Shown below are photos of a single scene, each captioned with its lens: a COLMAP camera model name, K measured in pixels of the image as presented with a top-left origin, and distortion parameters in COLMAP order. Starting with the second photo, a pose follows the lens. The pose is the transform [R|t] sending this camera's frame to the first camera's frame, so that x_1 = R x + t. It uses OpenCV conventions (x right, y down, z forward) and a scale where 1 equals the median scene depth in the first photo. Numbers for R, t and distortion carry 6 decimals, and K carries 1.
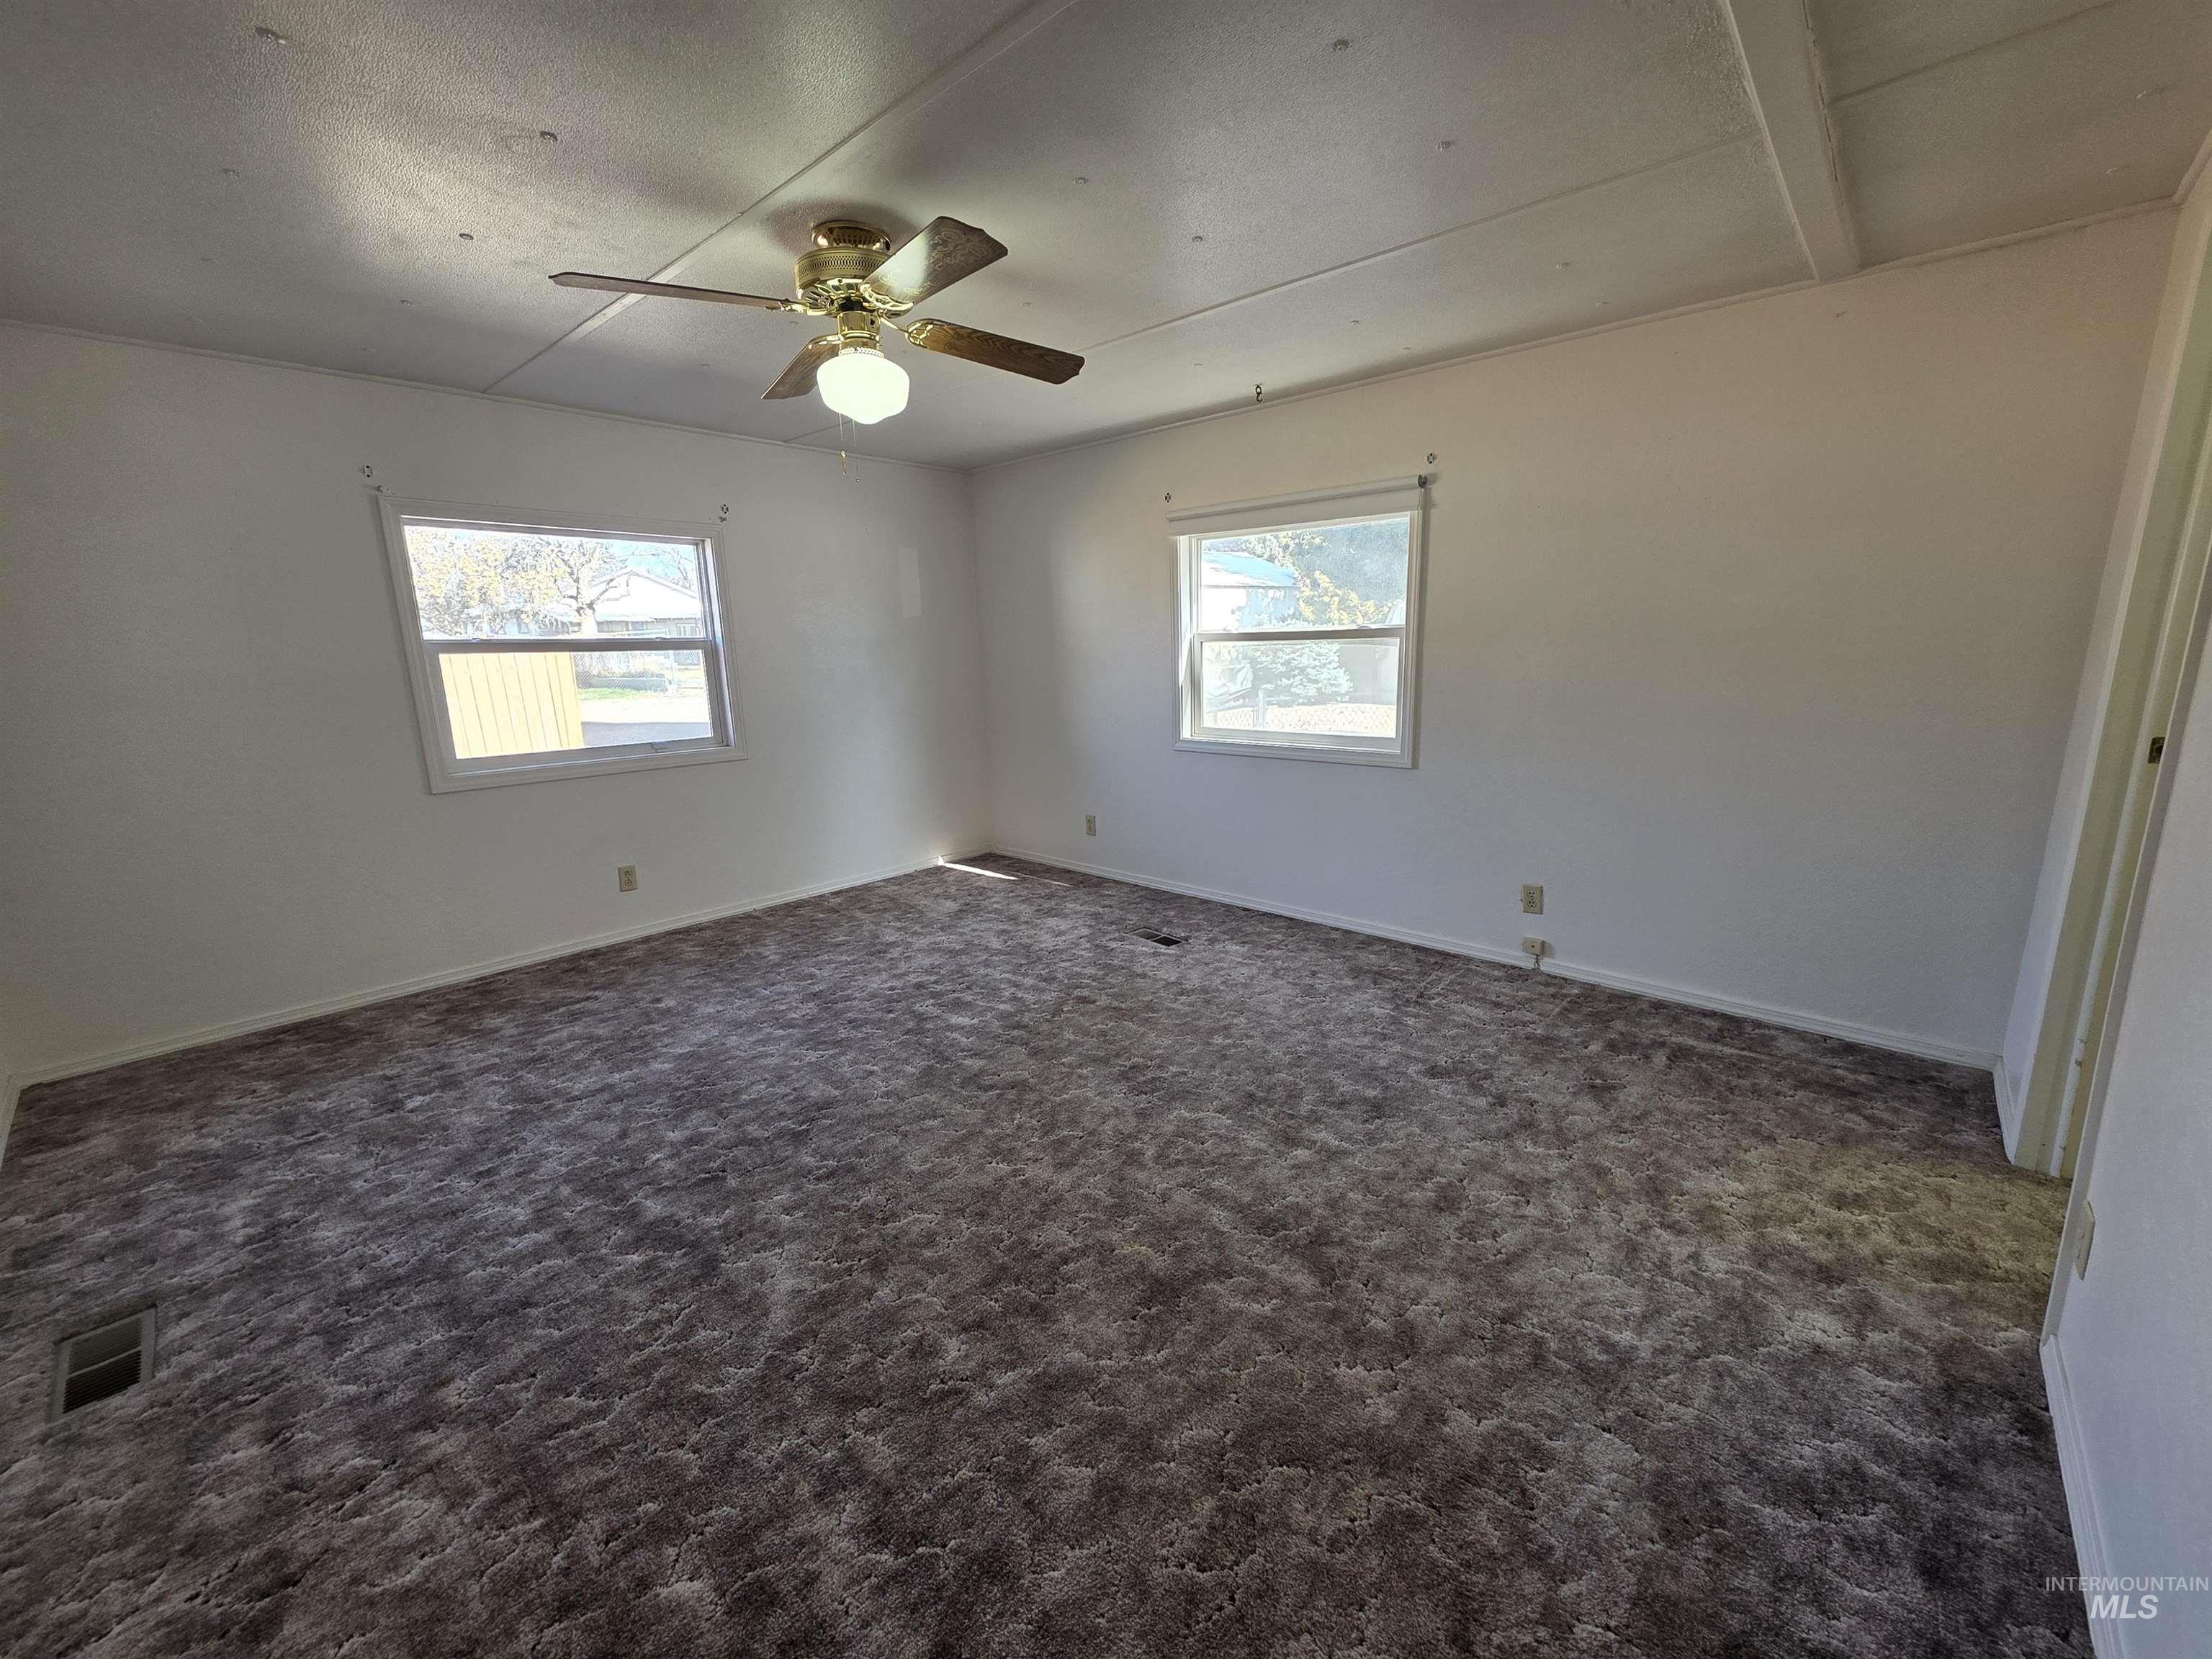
lens RADIAL K [[875.9, 0, 1116.4], [0, 875.9, 822.1], [0, 0, 1]] dist [0.001119, 0.000012]
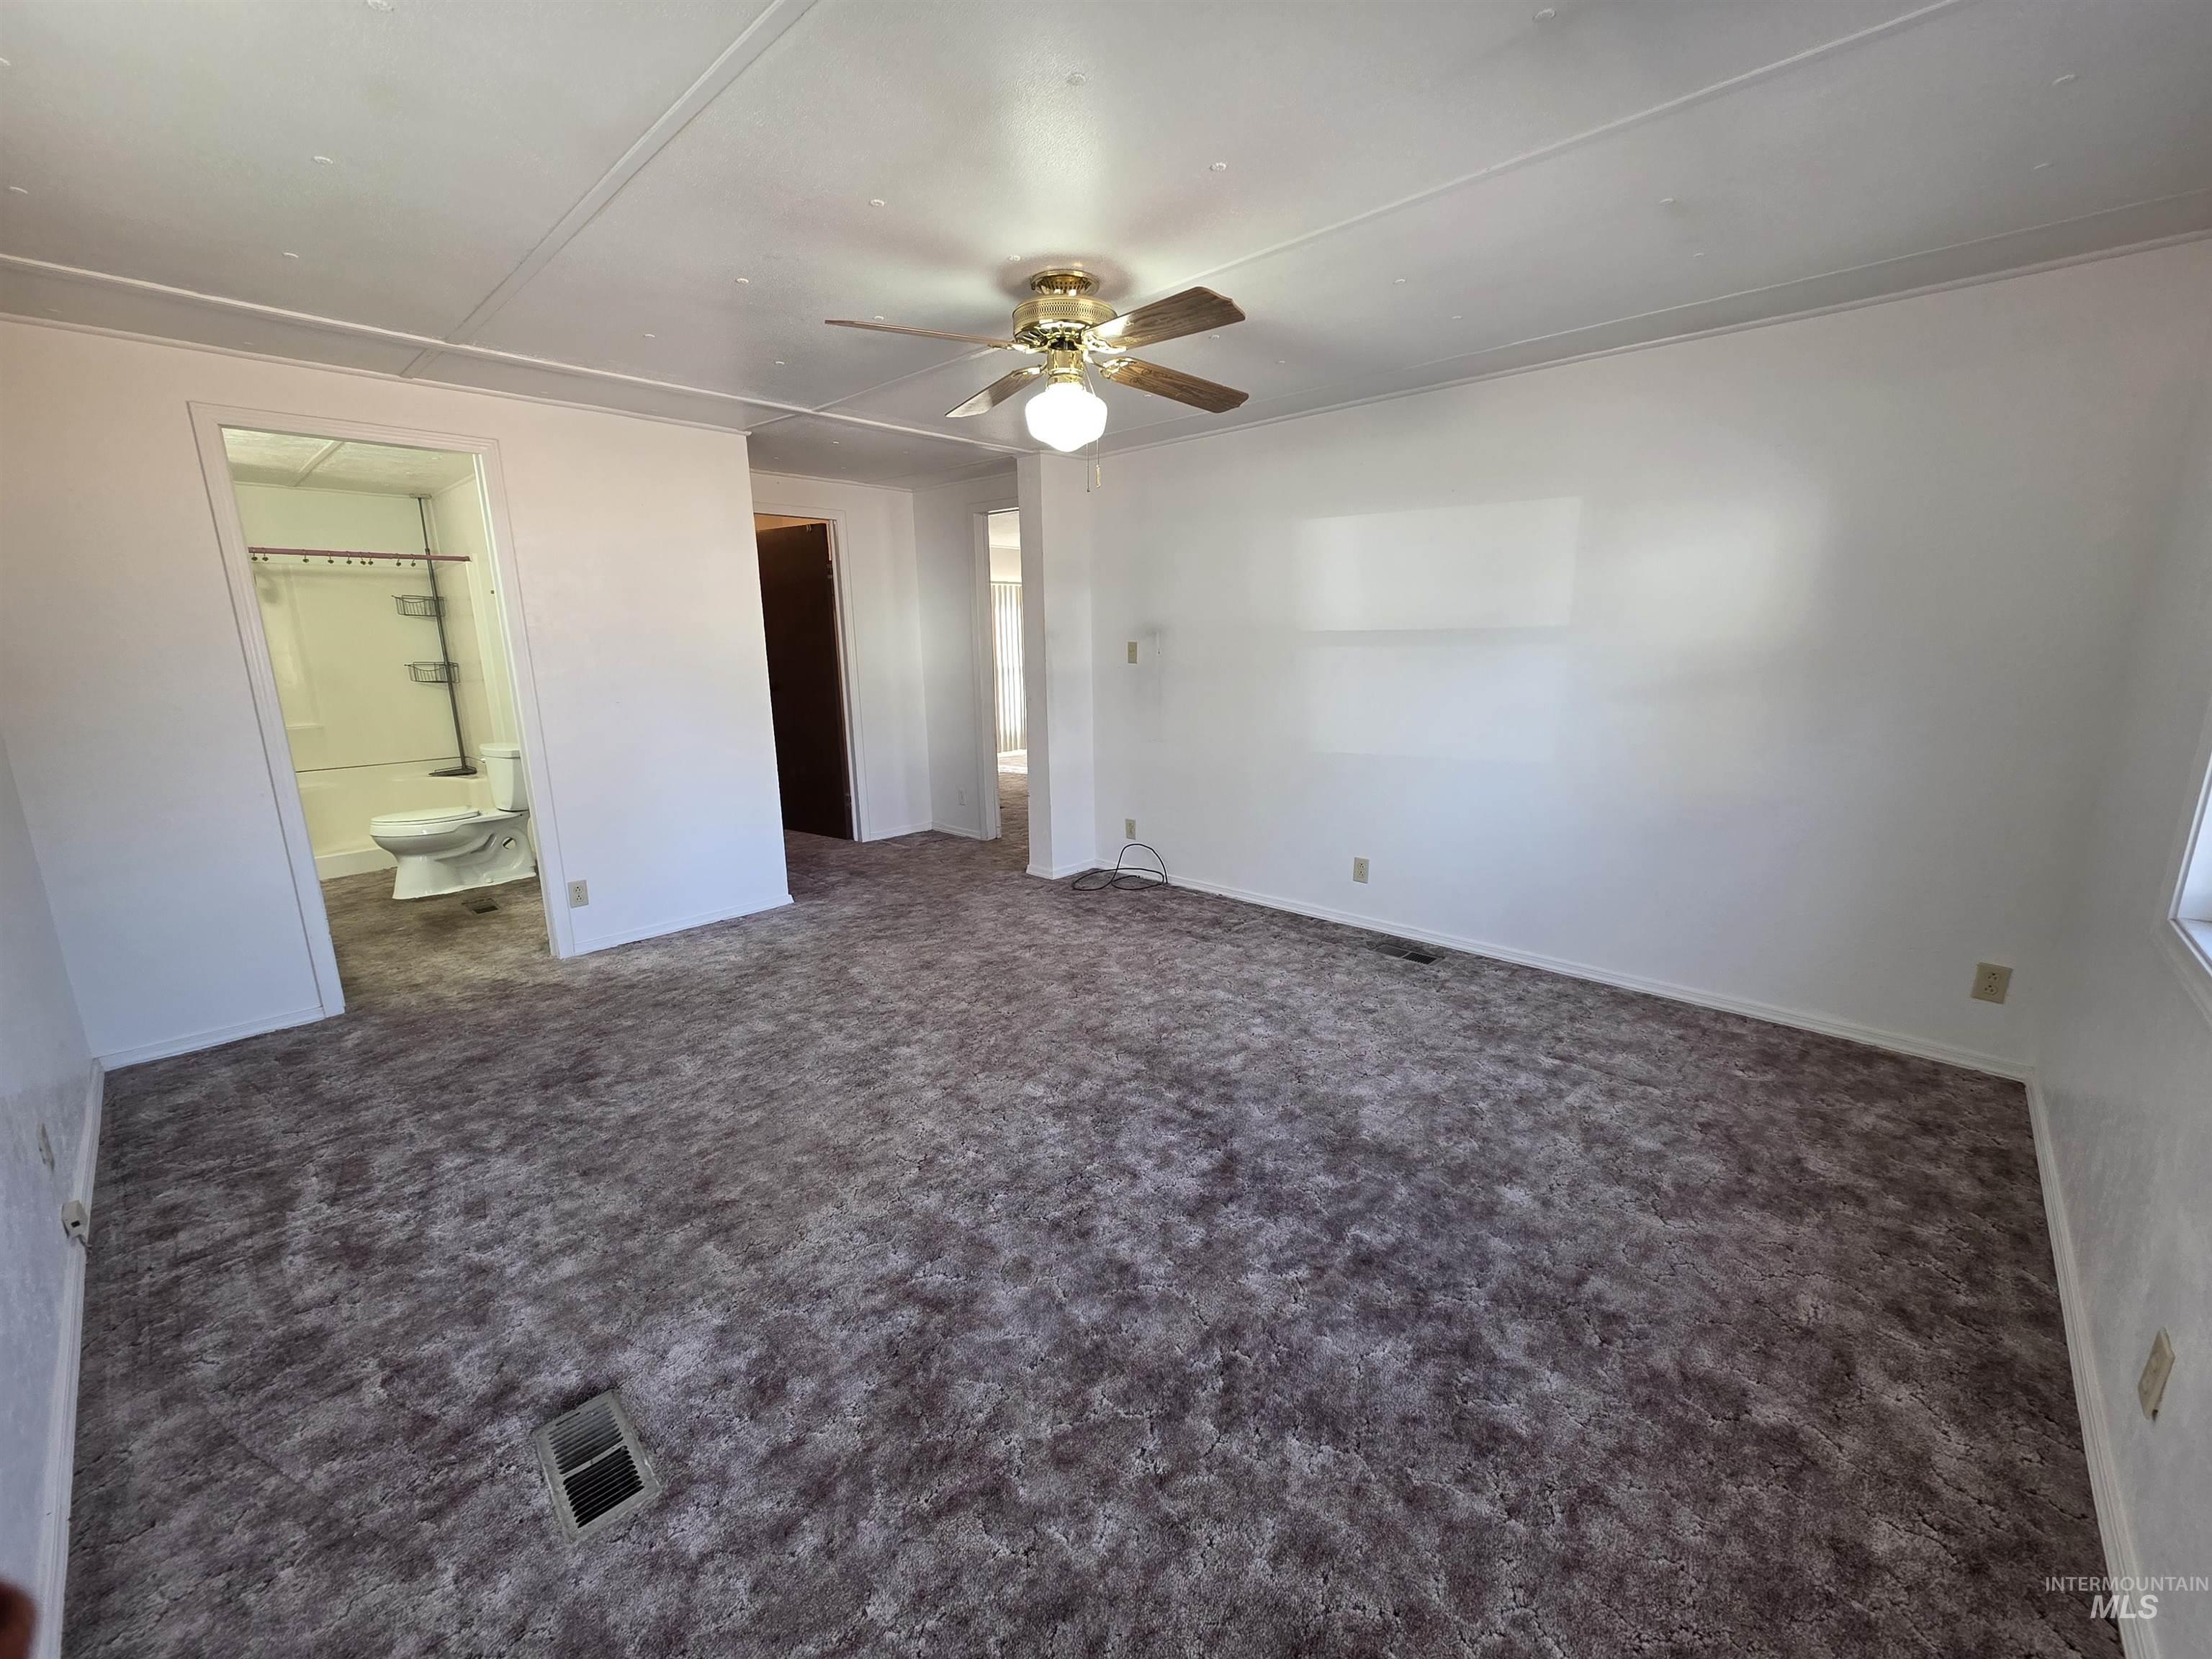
lens RADIAL K [[875.9, 0, 1116.4], [0, 875.9, 822.1], [0, 0, 1]] dist [0.001119, 0.000012]
pose [[-0.999458, 0.029500, 0.014621, -0.293109], [0.032897, 0.912892, 0.406874, -0.403373], [-0.001345, 0.407134, -0.913367, 1.862631]]
